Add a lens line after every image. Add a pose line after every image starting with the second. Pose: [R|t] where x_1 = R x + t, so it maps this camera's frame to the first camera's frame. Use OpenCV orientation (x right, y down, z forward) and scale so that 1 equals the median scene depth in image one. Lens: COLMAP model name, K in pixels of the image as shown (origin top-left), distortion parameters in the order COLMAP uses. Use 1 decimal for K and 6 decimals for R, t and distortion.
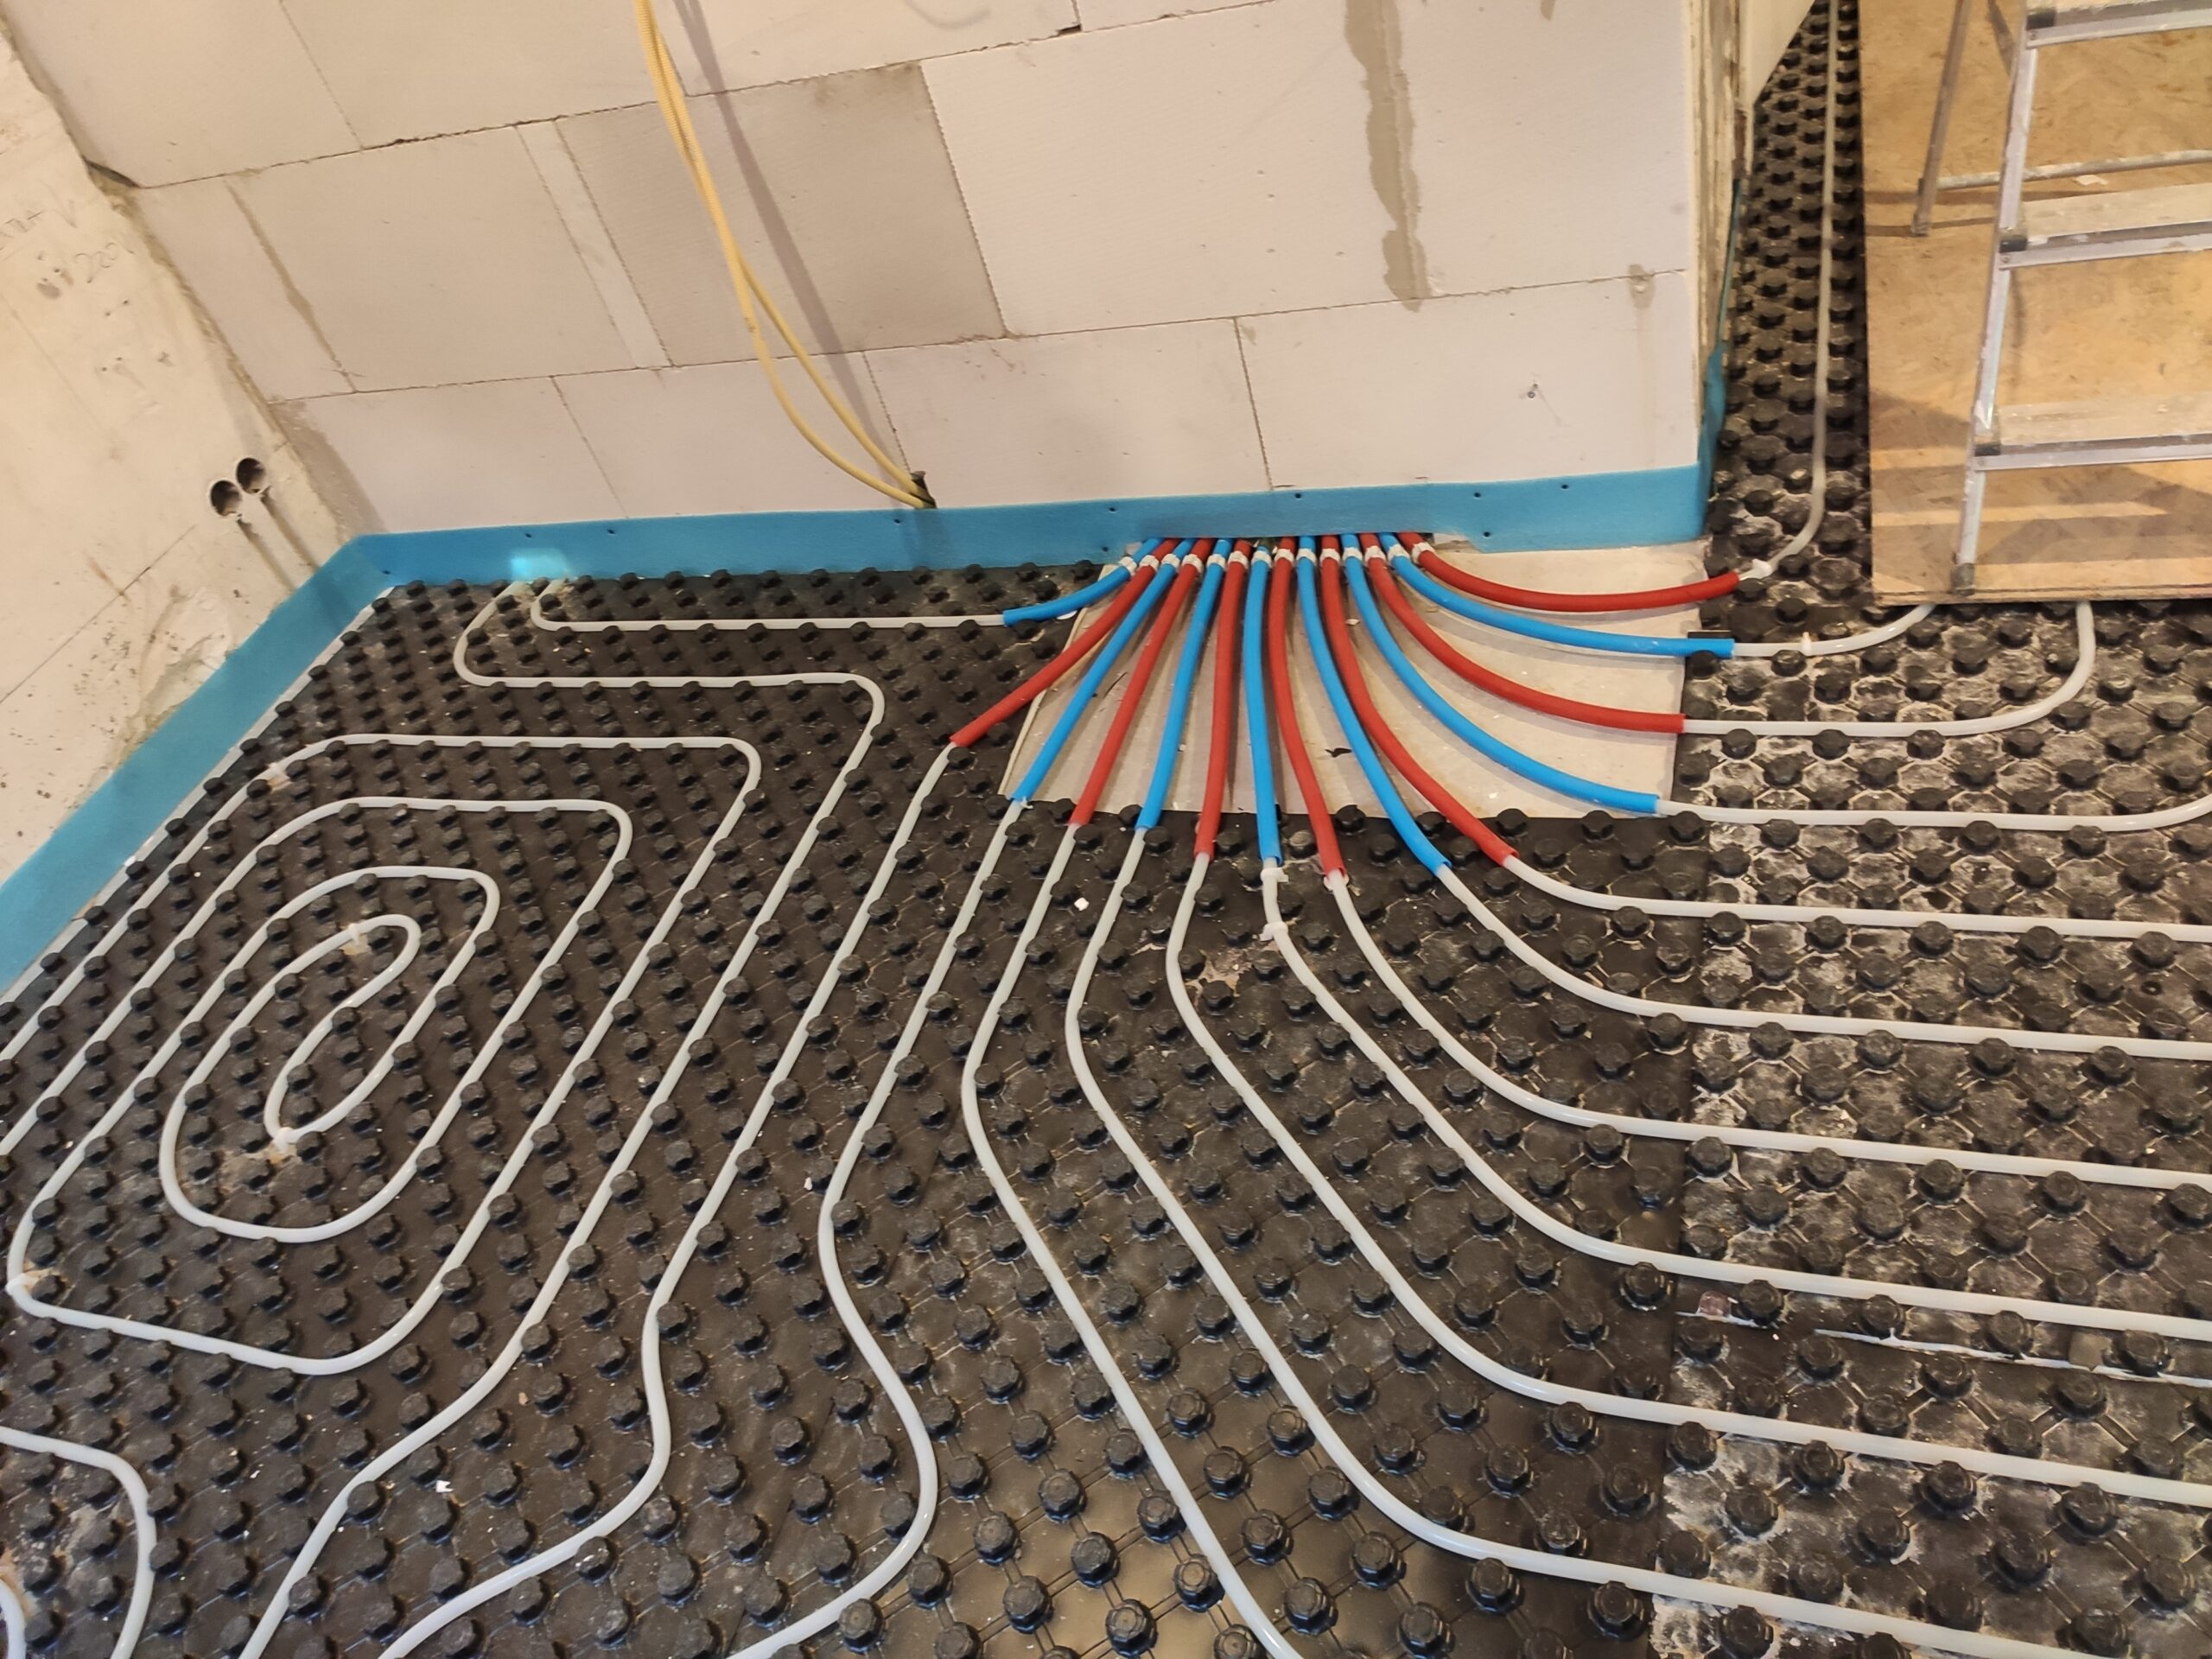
lens RADIAL K [[1683.9, 0, 1093.8], [0, 1683.9, 847.4], [0, 0, 1]] dist [0.008903, -0.026570]
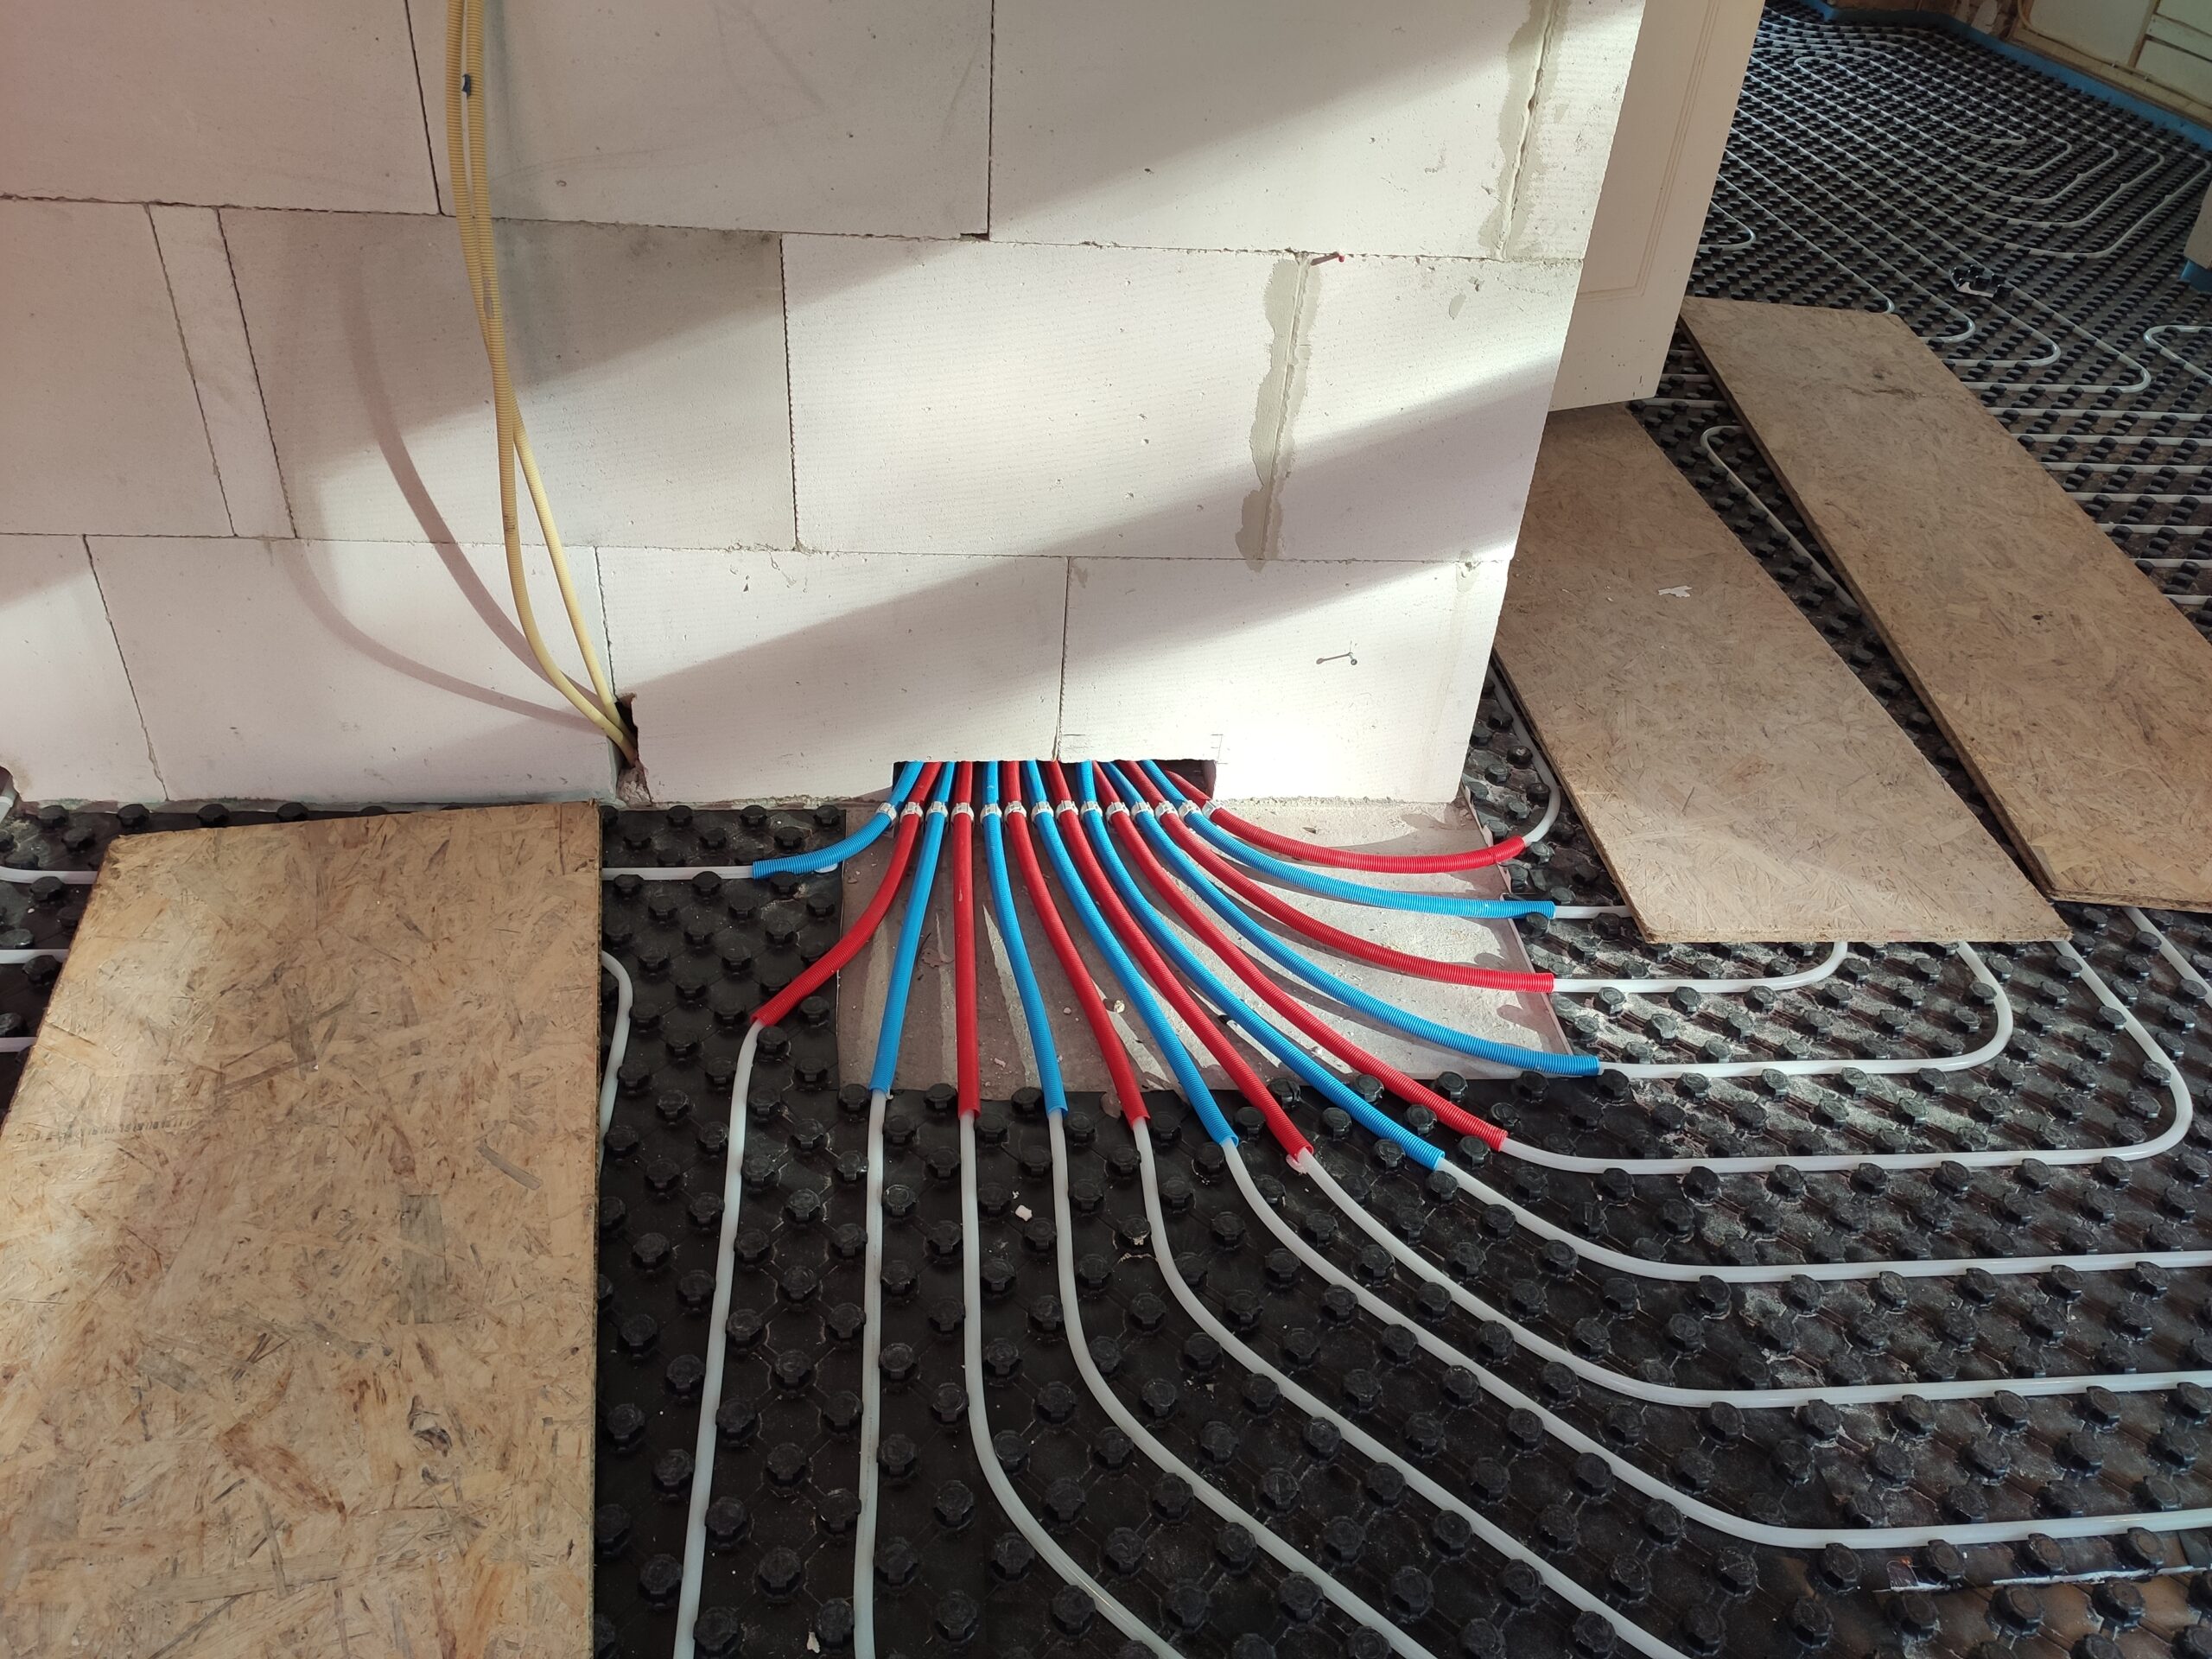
lens RADIAL K [[1683.9, 0, 1113.3], [0, 1683.9, 812.5], [0, 0, 1]] dist [0.008903, -0.026570]
pose [[0.864232, 0.031416, 0.502112, -0.375732], [0.055401, 0.986035, -0.157050, -0.027810], [-0.500034, 0.163546, 0.850423, 0.224049]]
